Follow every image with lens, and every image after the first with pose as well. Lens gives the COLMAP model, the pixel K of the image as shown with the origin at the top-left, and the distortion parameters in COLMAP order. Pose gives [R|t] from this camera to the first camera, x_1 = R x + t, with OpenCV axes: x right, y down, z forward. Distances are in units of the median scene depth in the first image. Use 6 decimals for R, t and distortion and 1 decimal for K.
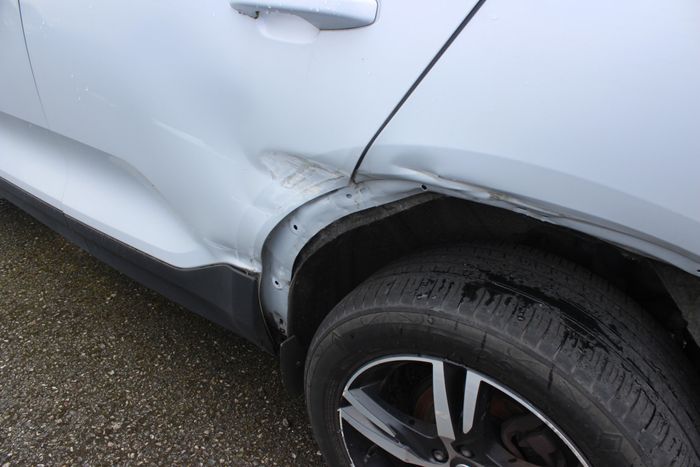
lens RADIAL K [[573.2, 0, 350.0], [0, 573.2, 233.5], [0, 0, 1]] dist [-0.174068, 0.154706]
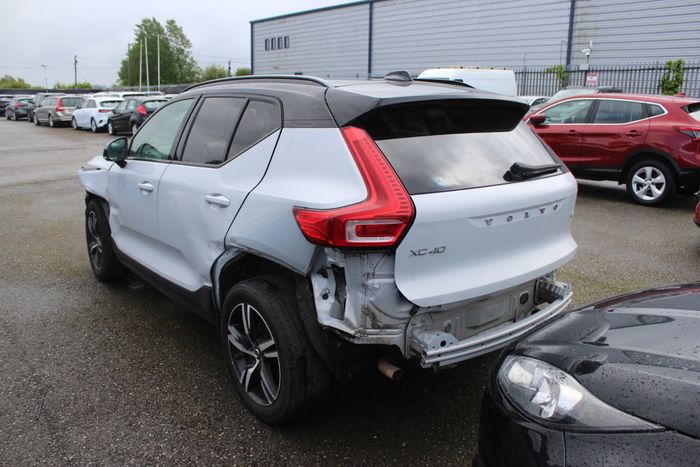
lens RADIAL K [[573.2, 0, 350.0], [0, 573.2, 233.5], [0, 0, 1]] dist [-0.174068, 0.154706]
pose [[0.970373, 0.040947, -0.238117, 1.584833], [-0.113280, 0.947603, -0.298689, 0.783108], [0.213410, 0.316814, 0.924167, -2.118719]]
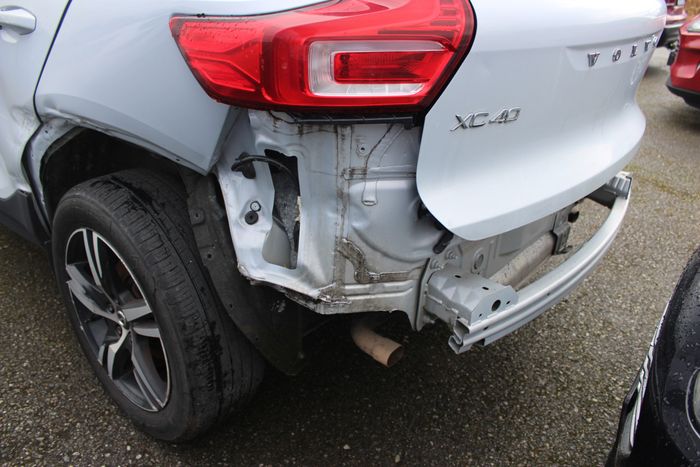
lens RADIAL K [[573.2, 0, 350.0], [0, 573.2, 233.5], [0, 0, 1]] dist [-0.174068, 0.154706]
pose [[0.997682, 0.049743, -0.046438, 1.054810], [-0.053767, 0.994500, -0.089880, 0.357167], [0.041711, 0.092168, 0.994869, -0.619624]]
